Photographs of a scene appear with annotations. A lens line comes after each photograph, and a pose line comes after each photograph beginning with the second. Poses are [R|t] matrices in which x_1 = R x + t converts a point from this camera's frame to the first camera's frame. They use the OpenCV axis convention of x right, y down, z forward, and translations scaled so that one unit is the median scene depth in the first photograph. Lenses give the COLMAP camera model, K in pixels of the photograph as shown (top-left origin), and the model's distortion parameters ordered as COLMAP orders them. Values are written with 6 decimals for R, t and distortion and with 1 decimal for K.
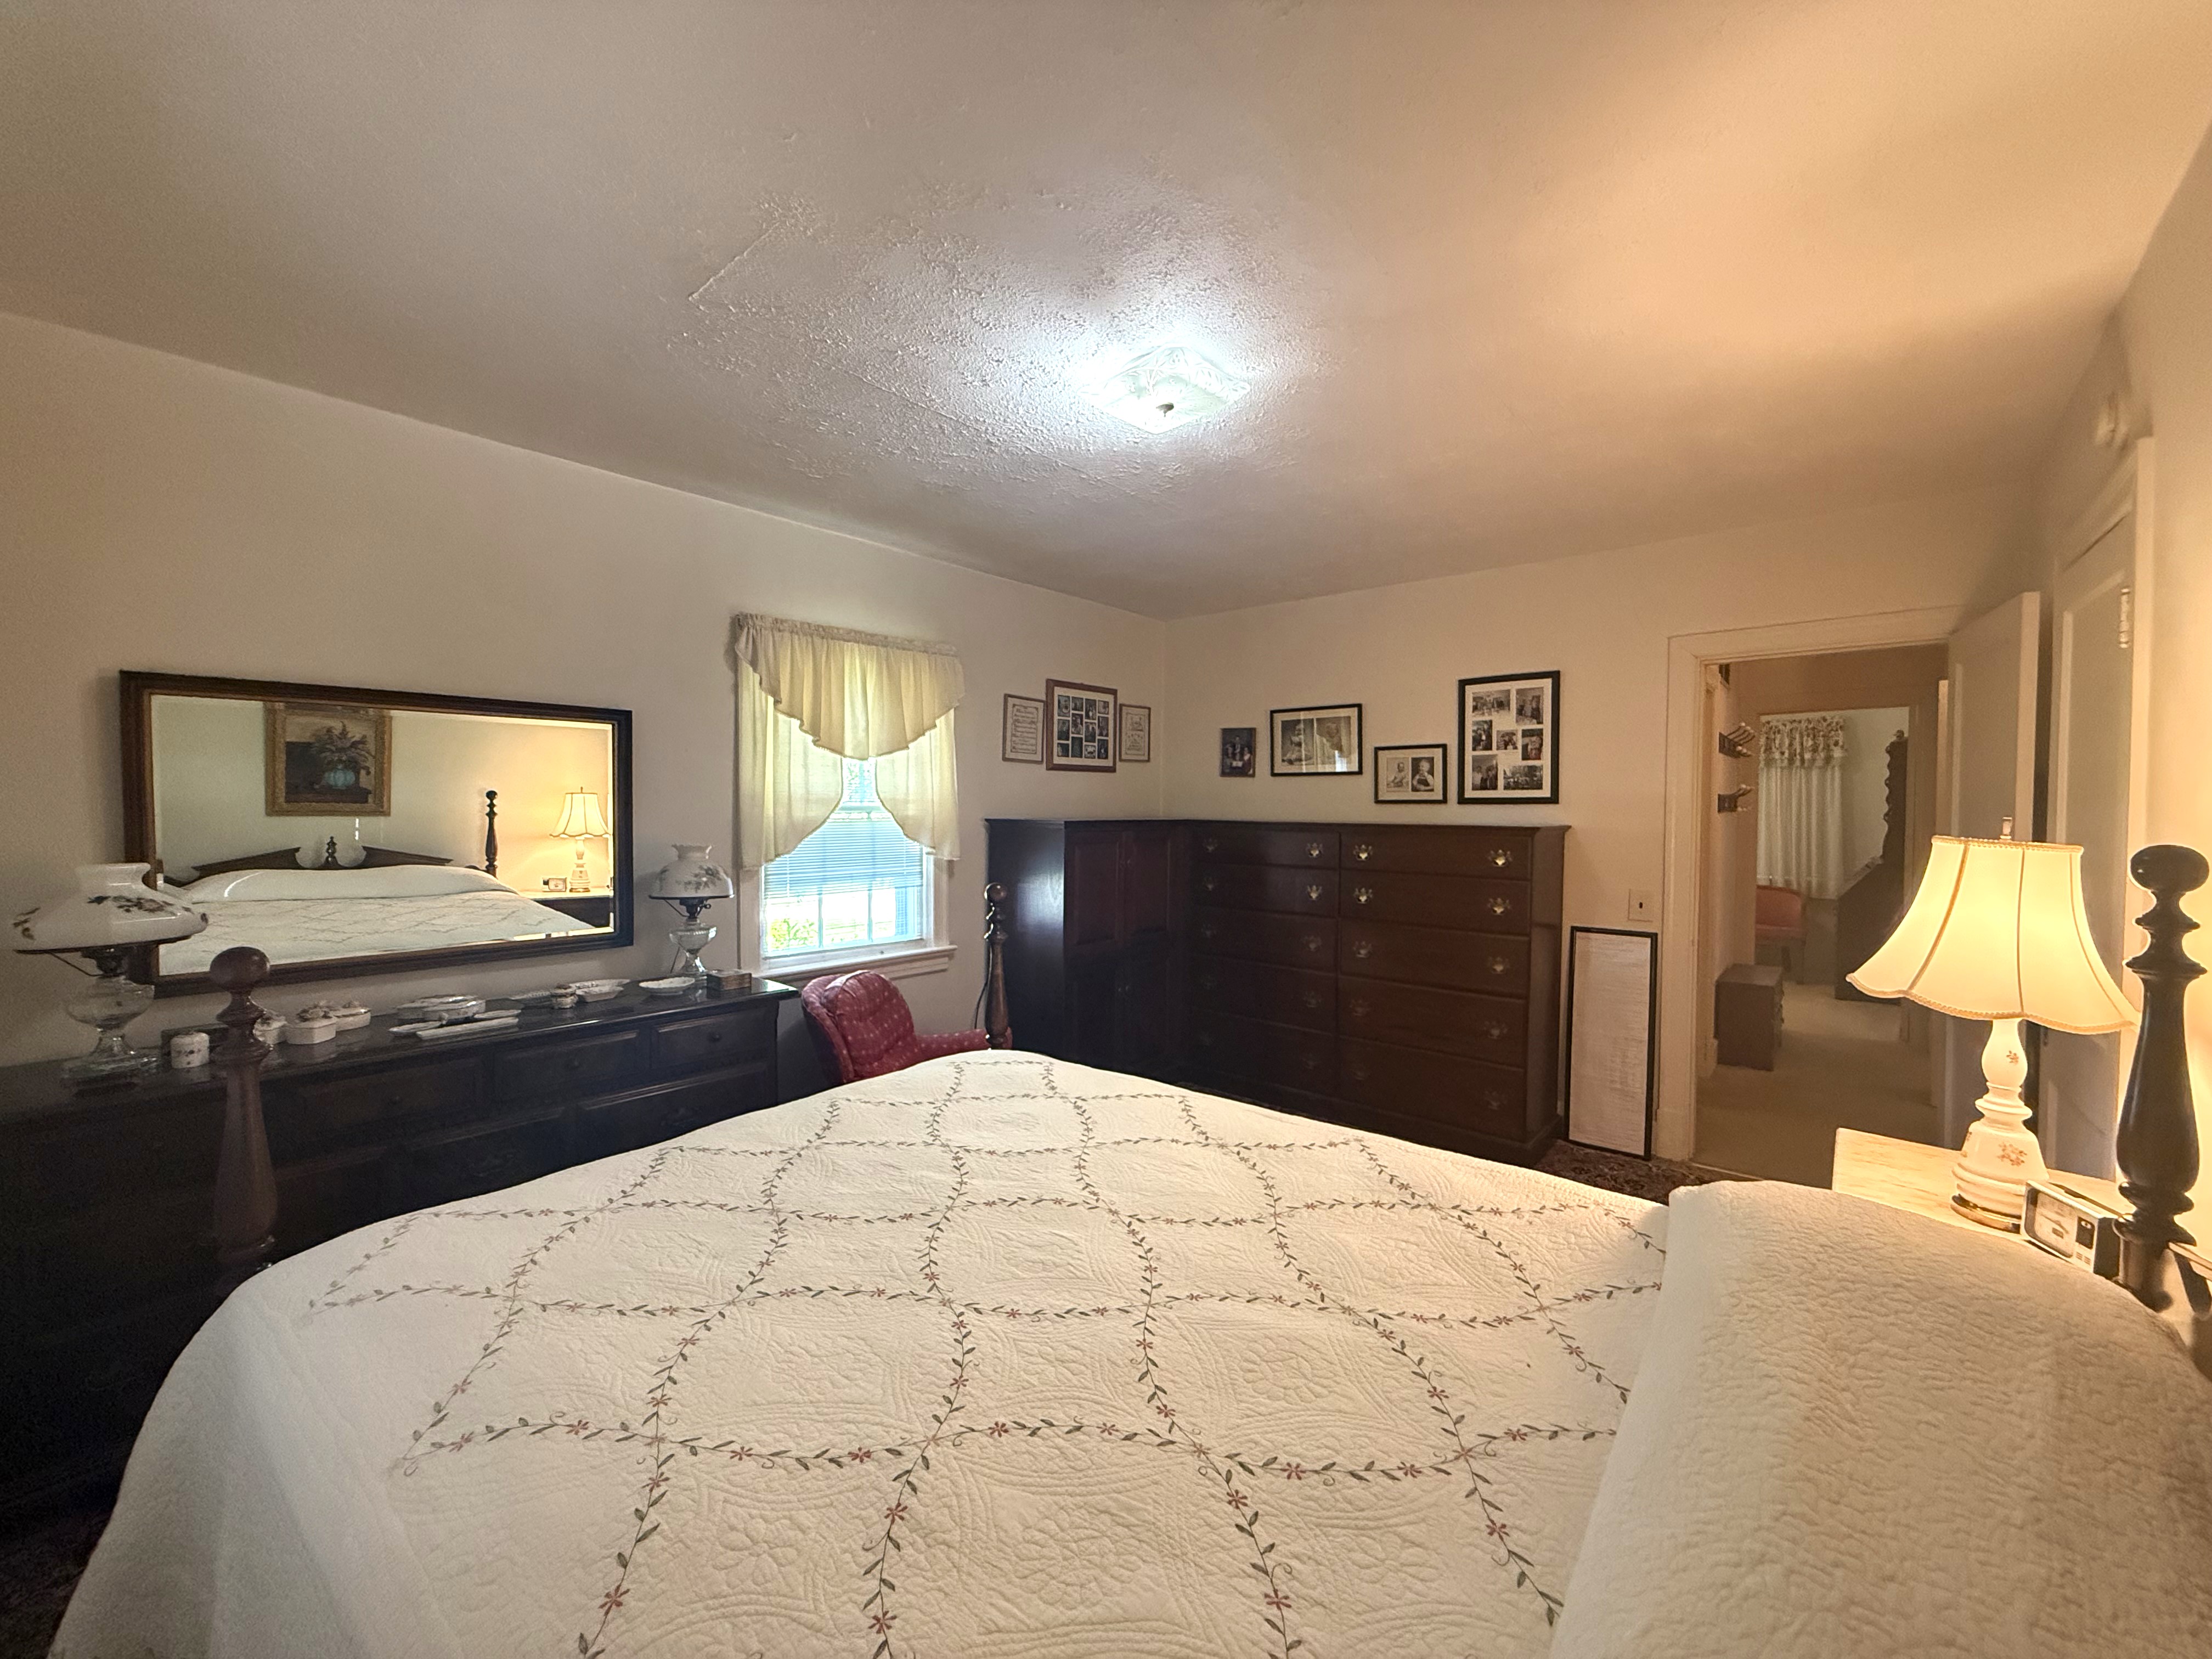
lens RADIAL K [[881.4, 0, 1105.0], [0, 881.4, 814.9], [0, 0, 1]] dist [0.001350, -0.000595]
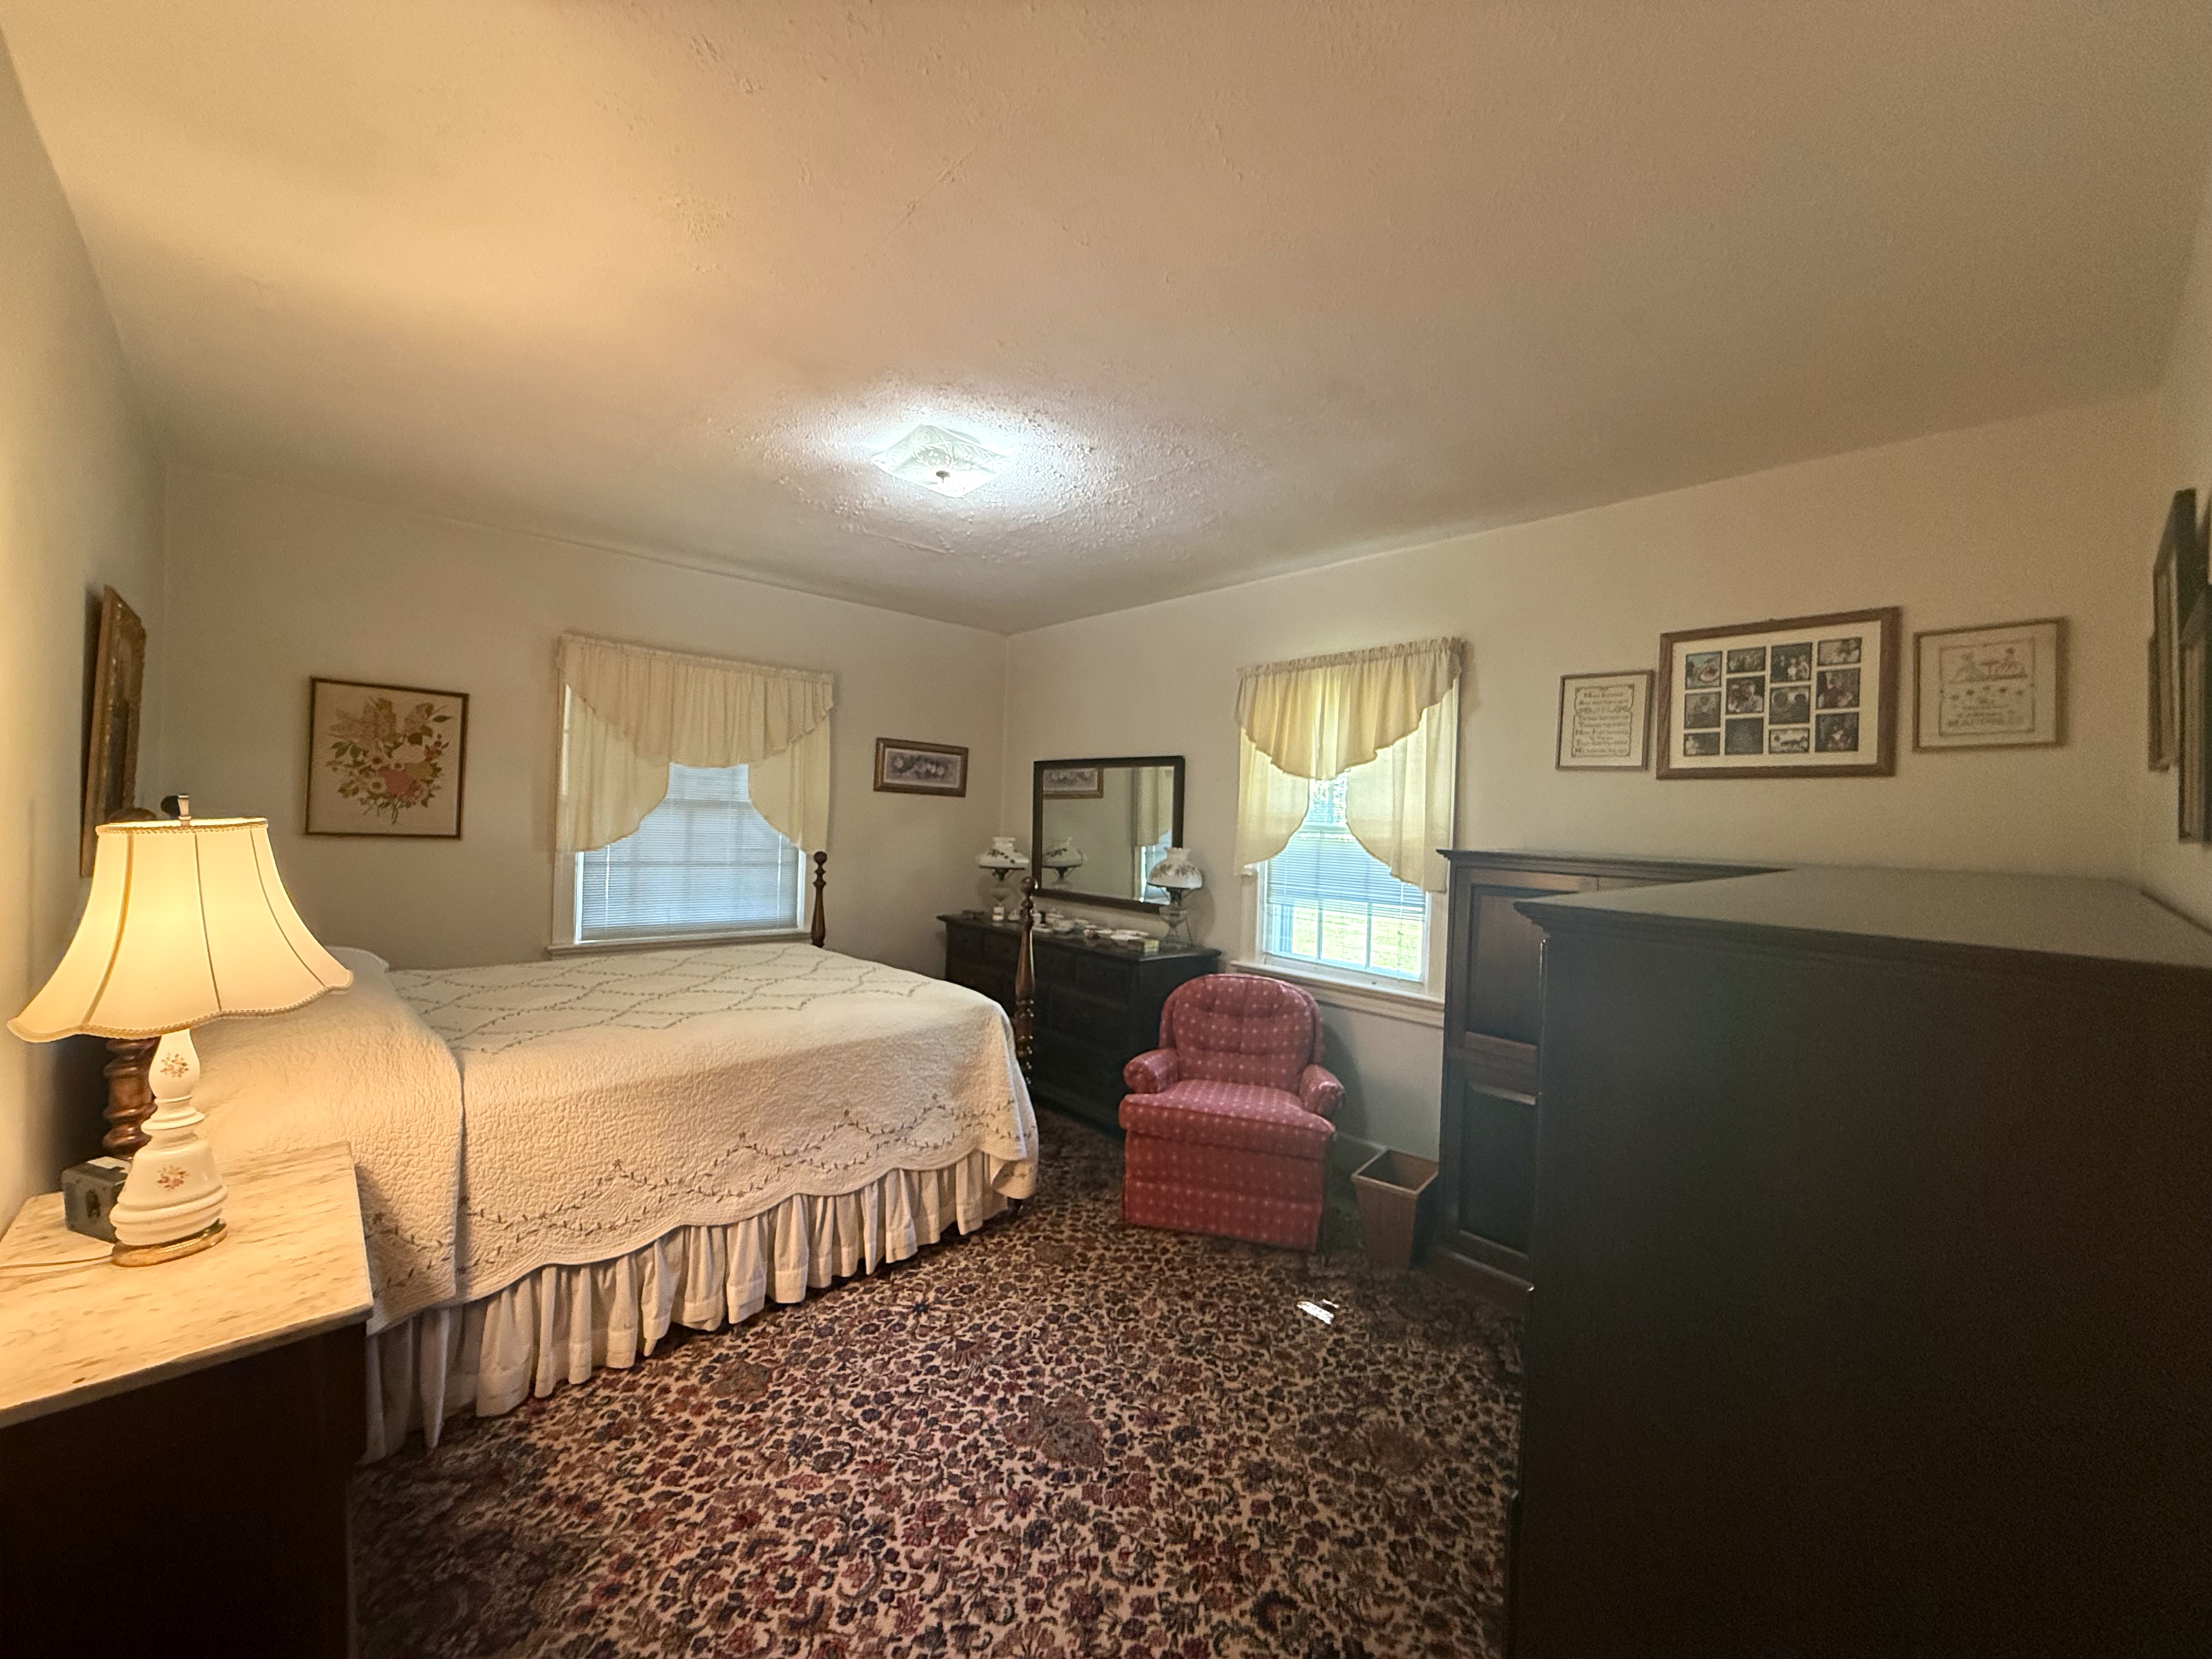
lens RADIAL K [[881.4, 0, 1094.9], [0, 881.4, 814.2], [0, 0, 1]] dist [0.001350, -0.000595]
pose [[-0.122452, -0.011840, -0.992404, 1.191147], [-0.044860, 0.998973, -0.006384, -0.008031], [0.991460, 0.043737, -0.122857, 1.340375]]
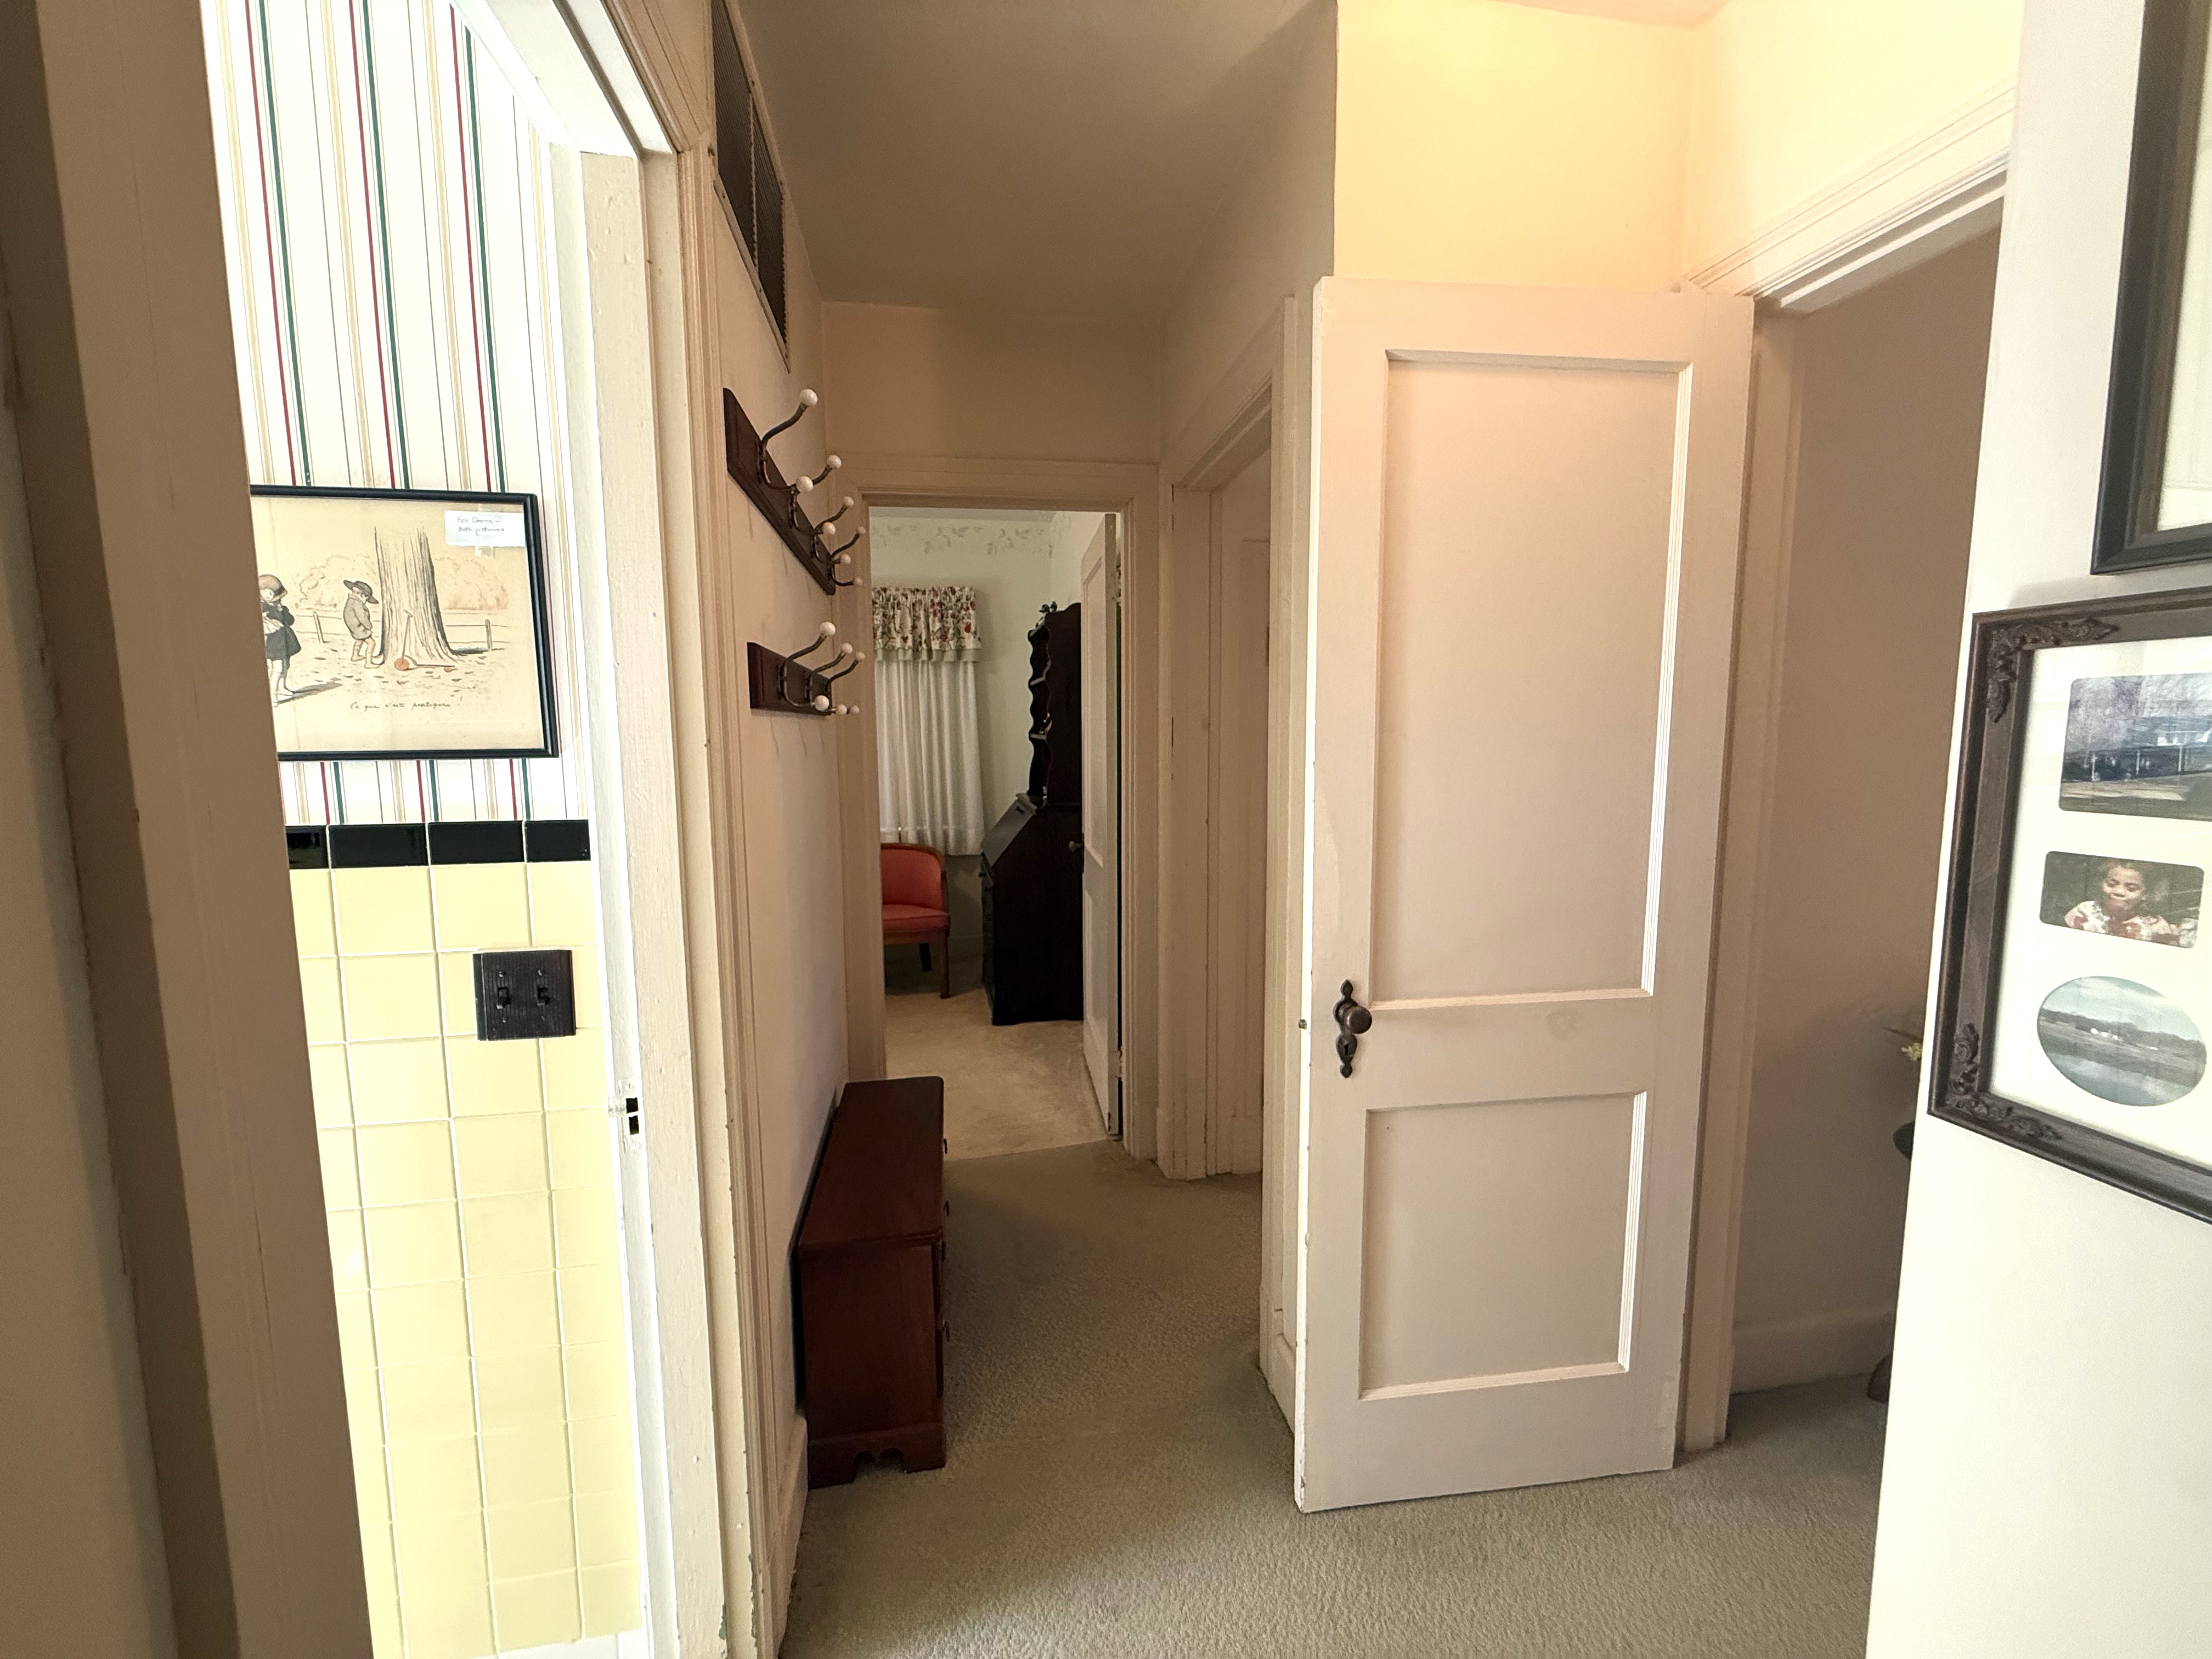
lens RADIAL K [[881.4, 0, 1101.2], [0, 881.4, 820.7], [0, 0, 1]] dist [0.001350, -0.000595]
pose [[0.636912, -0.091683, 0.765466, 0.162841], [0.029799, 0.995089, 0.094391, 0.002721], [-0.770361, -0.037309, 0.636516, 0.217982]]
